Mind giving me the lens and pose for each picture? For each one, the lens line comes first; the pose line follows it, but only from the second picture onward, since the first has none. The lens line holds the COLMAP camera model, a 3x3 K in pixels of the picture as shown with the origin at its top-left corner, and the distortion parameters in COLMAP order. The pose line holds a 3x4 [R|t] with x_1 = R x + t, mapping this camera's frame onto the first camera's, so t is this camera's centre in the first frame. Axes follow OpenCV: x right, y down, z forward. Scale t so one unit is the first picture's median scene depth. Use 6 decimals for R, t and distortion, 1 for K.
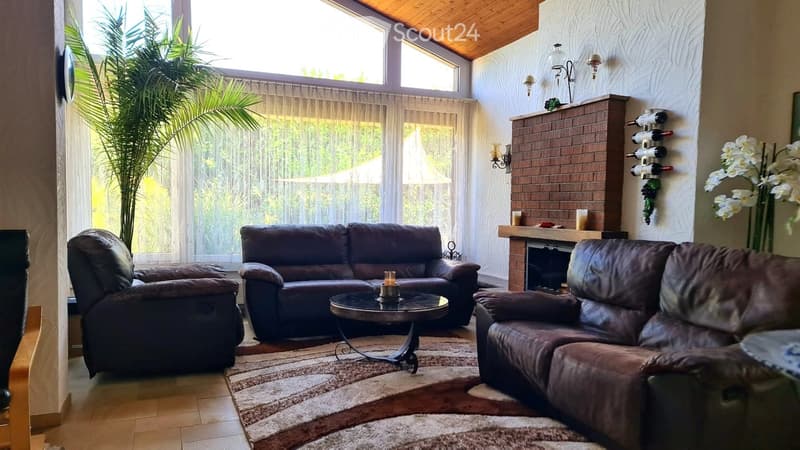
lens RADIAL K [[556.9, 0, 400.0], [0, 556.9, 225.0], [0, 0, 1]] dist [0.050641, -0.000936]
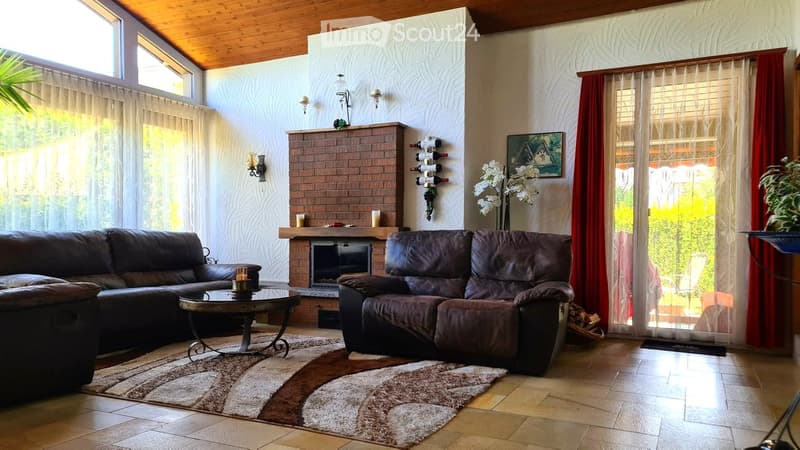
lens RADIAL K [[556.9, 0, 400.0], [0, 556.9, 225.0], [0, 0, 1]] dist [0.050641, -0.000936]
pose [[0.767494, -0.005056, 0.641037, -0.460115], [0.028590, 0.999244, -0.026349, 0.041335], [-0.640419, 0.038550, 0.767058, 0.012051]]
